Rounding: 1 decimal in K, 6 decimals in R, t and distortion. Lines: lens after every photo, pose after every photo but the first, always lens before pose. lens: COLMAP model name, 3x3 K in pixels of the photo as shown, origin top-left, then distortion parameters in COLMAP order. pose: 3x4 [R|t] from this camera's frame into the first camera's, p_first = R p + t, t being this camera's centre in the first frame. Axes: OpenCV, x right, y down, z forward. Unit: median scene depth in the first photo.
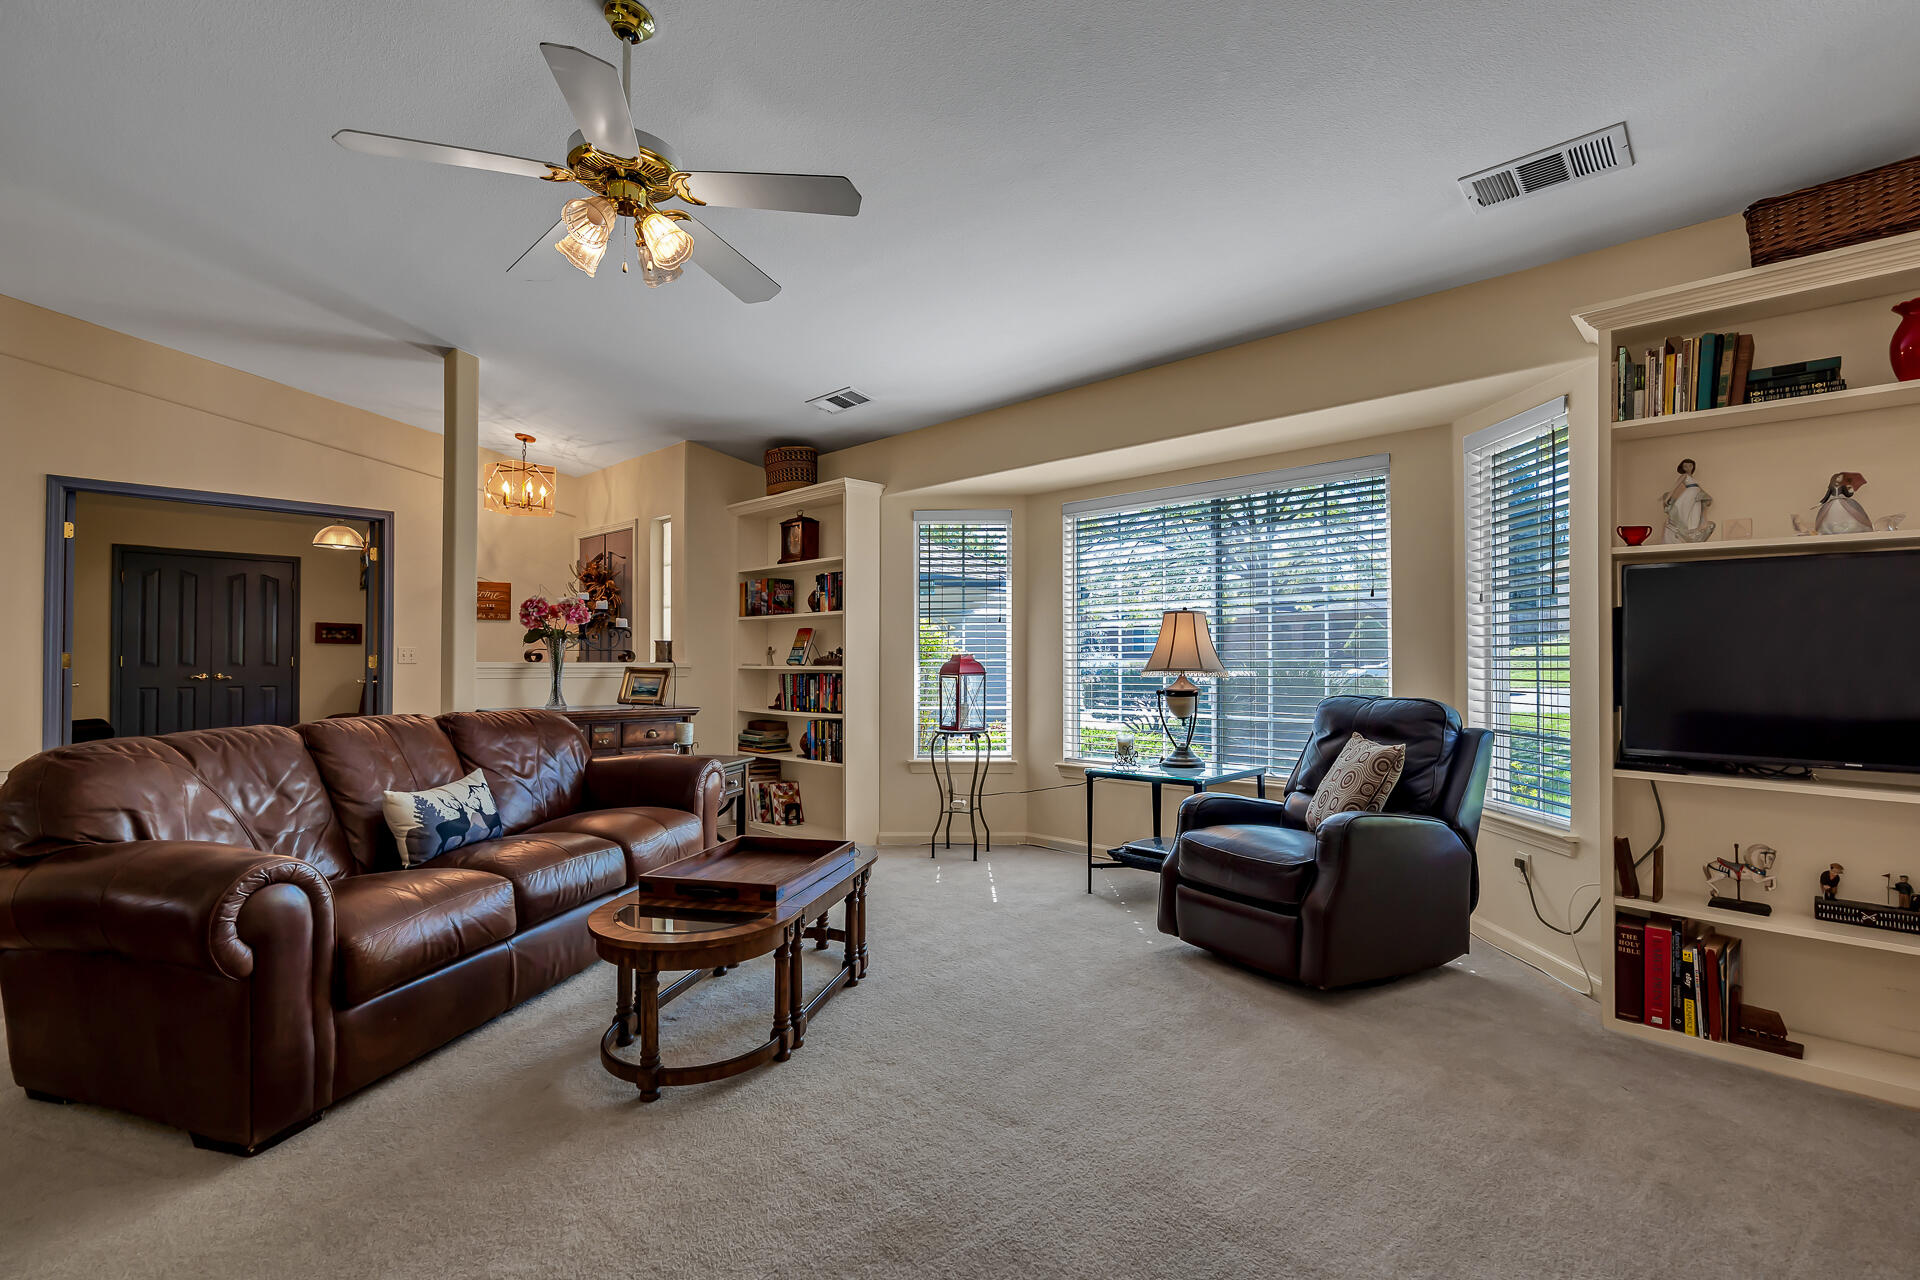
lens RADIAL K [[897.6, 0, 959.5], [0, 897.6, 653.4], [0, 0, 1]] dist [-0.001517, -0.000172]
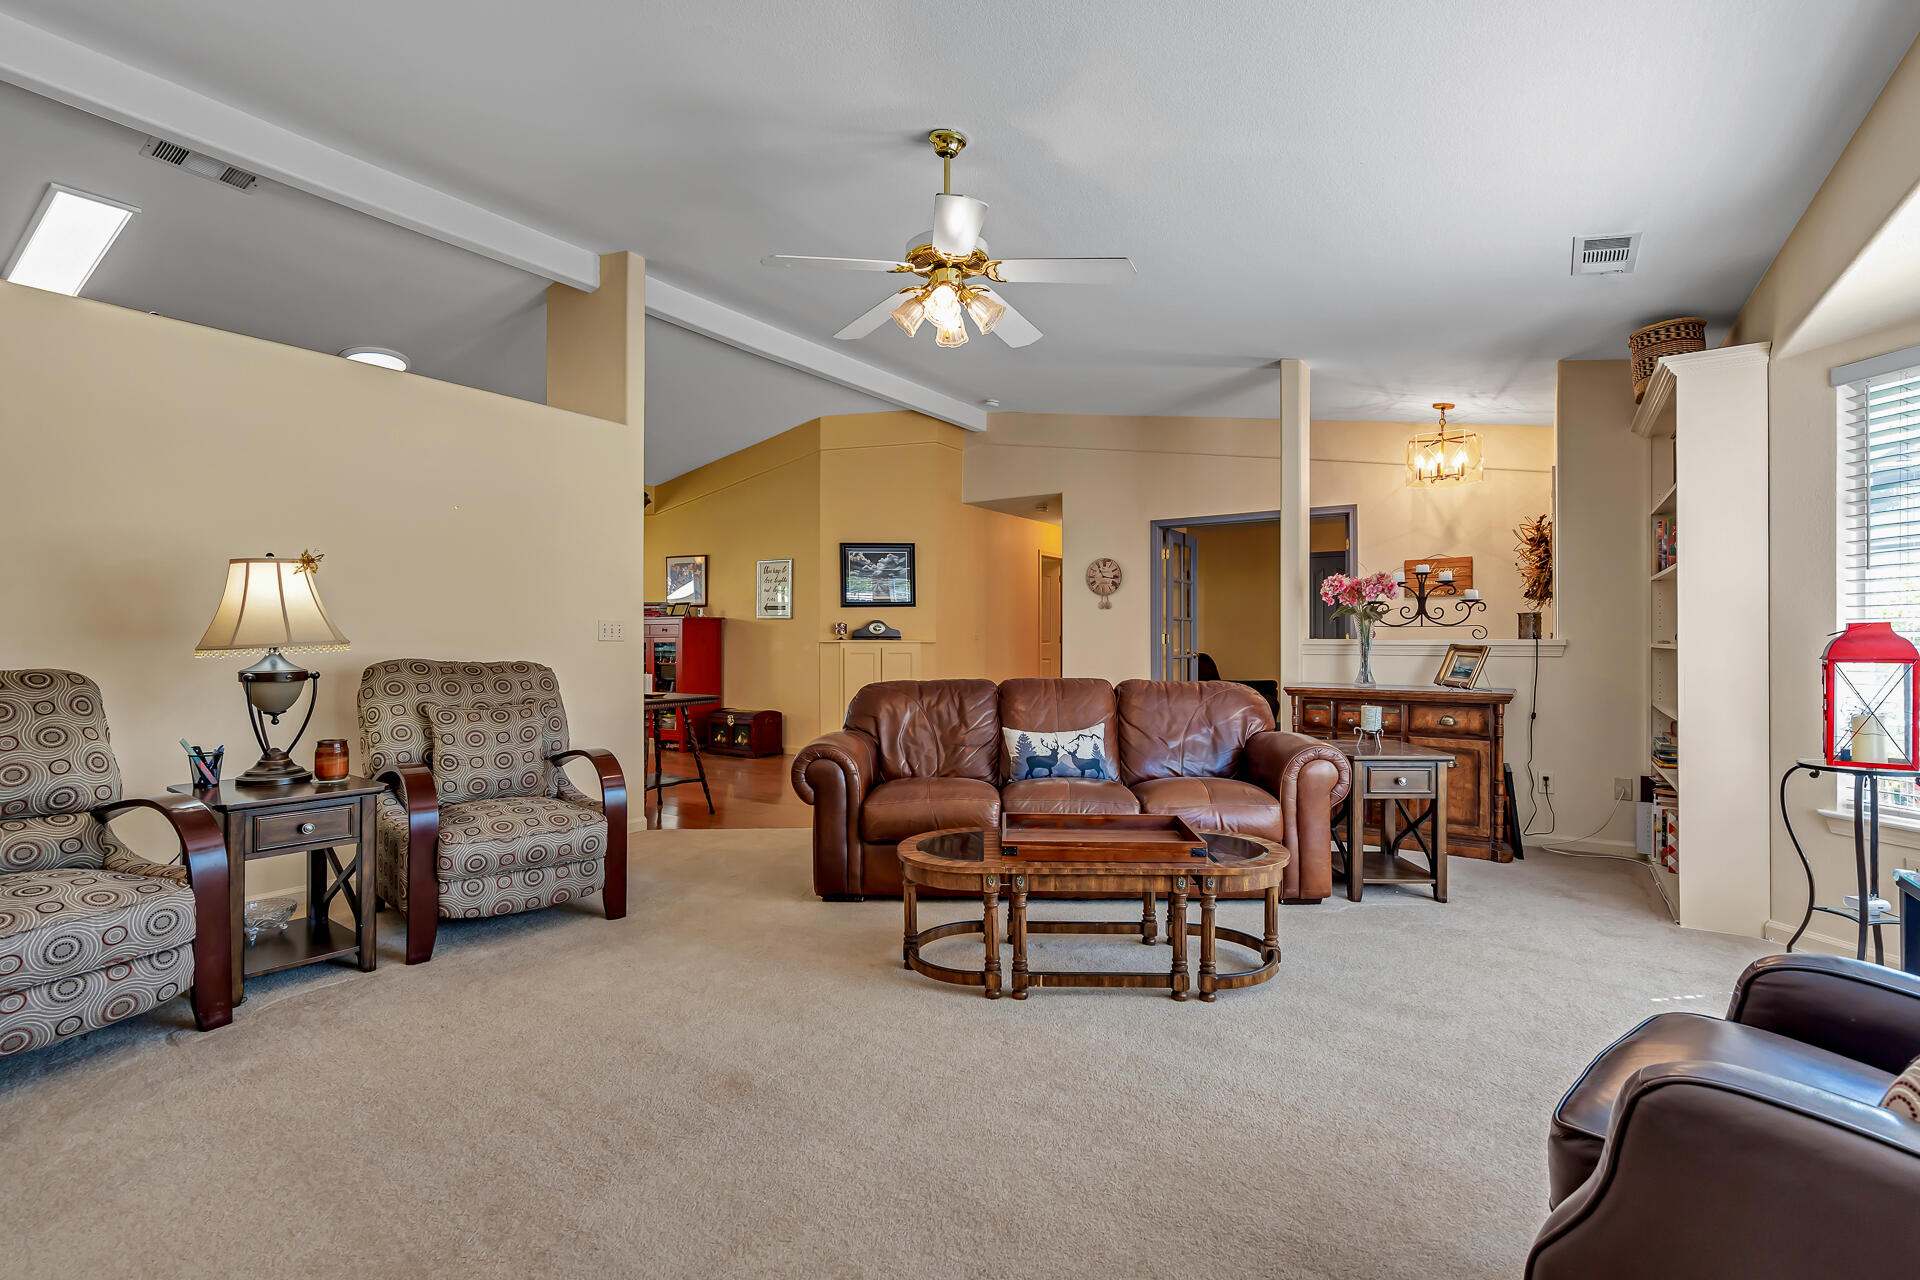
lens RADIAL K [[886.4, 0, 960.0], [0, 886.4, 640.0], [0, 0, 1]] dist [-0.000758, 0.000599]
pose [[0.172512, -0.004930, -0.984995, 0.597840], [0.011022, 0.999935, -0.003074, 0.012240], [0.984946, -0.010326, 0.172555, 0.537753]]
